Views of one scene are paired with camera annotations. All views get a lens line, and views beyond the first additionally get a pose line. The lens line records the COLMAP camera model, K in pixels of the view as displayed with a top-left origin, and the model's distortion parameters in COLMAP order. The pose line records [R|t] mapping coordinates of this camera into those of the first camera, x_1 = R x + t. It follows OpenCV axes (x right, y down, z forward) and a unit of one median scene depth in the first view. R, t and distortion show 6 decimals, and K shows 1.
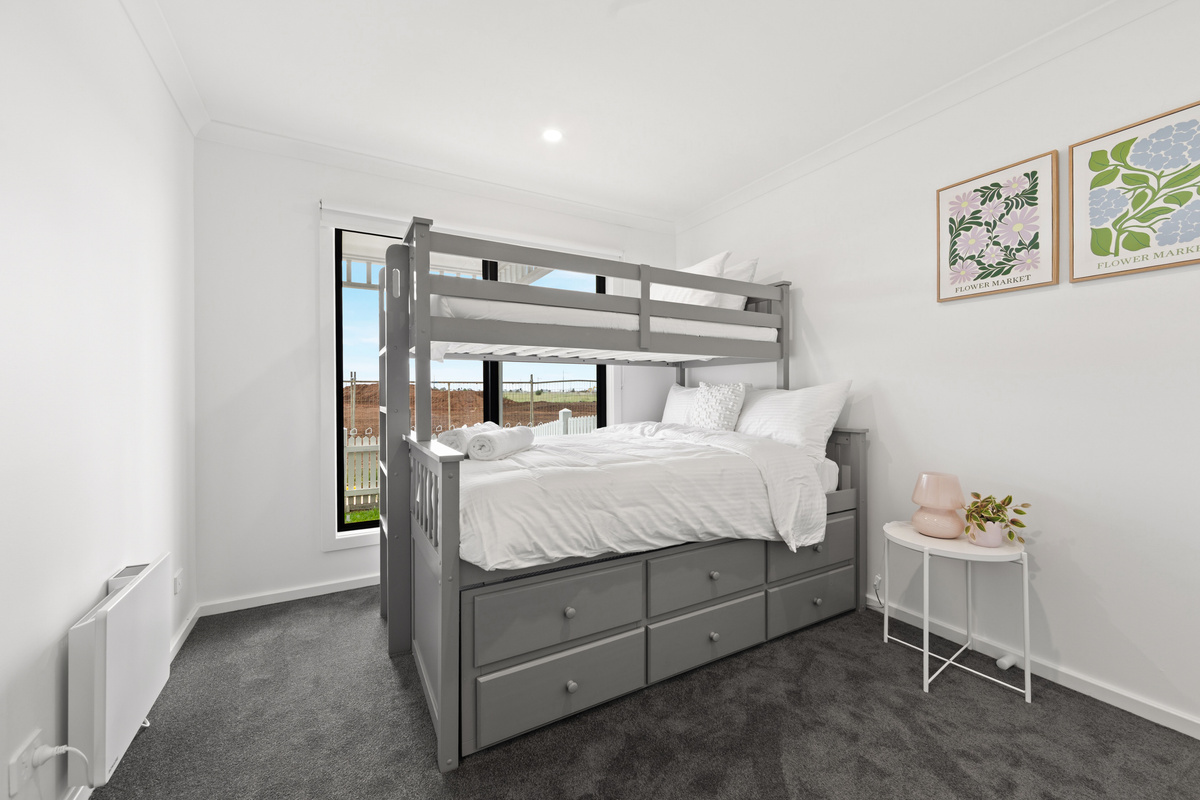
lens RADIAL K [[475.8, 0, 600.0], [0, 475.8, 400.0], [0, 0, 1]] dist [-0.000665, -0.000153]
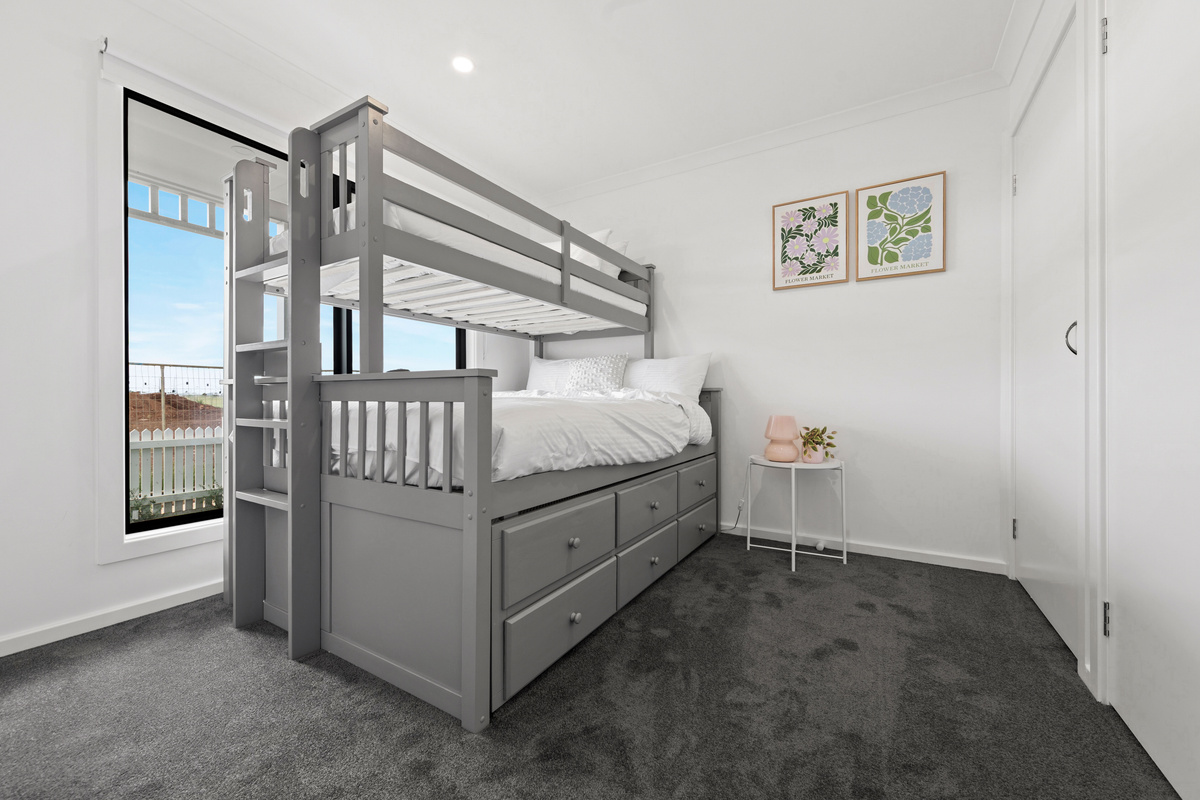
lens RADIAL K [[475.0, 0, 599.9], [0, 475.0, 405.9], [0, 0, 1]] dist [-0.000758, -0.000001]
pose [[0.867767, -0.000643, 0.496971, -0.425208], [0.002822, 0.999989, -0.003634, 0.140053], [-0.496963, 0.004556, 0.867760, 0.099211]]
